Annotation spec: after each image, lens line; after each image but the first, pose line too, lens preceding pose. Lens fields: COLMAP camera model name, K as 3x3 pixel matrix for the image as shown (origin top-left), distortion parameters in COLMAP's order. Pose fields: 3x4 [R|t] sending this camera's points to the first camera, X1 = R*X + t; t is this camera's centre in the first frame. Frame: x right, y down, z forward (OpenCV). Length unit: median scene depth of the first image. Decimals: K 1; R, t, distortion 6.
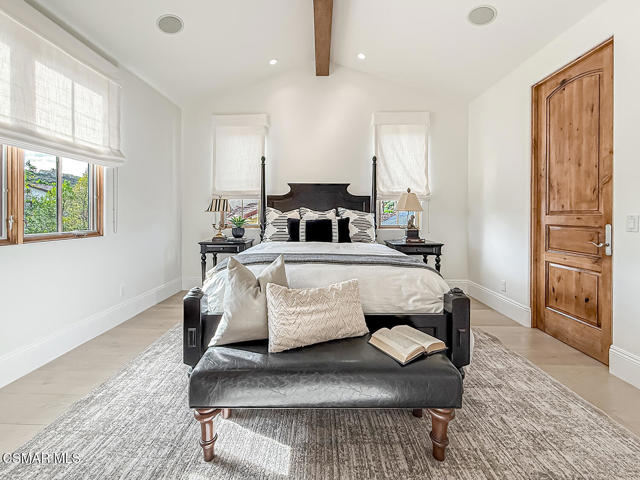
lens RADIAL K [[270.7, 0, 316.9], [0, 270.7, 214.7], [0, 0, 1]] dist [0.000689, 0.000062]
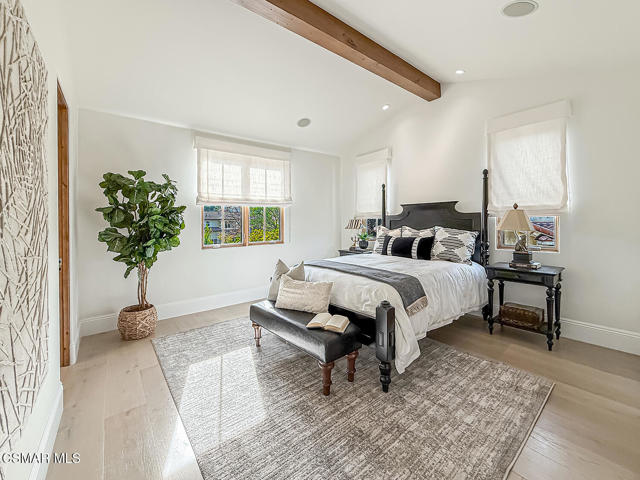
lens RADIAL K [[265.3, 0, 318.4], [0, 265.3, 227.2], [0, 0, 1]] dist [-0.001080, -0.000203]
pose [[0.644472, 0.002628, -0.764623, 0.651040], [0.013994, 0.999786, 0.015232, -0.050772], [0.764500, -0.020517, 0.644298, -0.015627]]
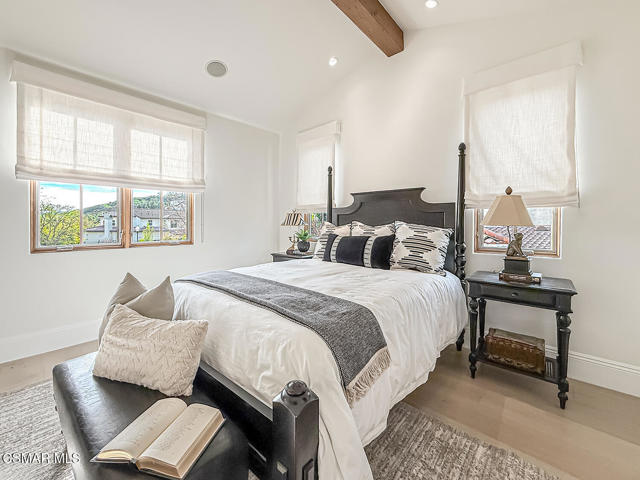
lens RADIAL K [[265.3, 0, 318.4], [0, 265.3, 227.2], [0, 0, 1]] dist [-0.001080, -0.000203]
pose [[0.757495, 0.008031, -0.652792, 0.453993], [-0.001893, 0.999947, 0.010106, -0.018671], [0.652838, -0.006420, 0.757470, 0.331730]]
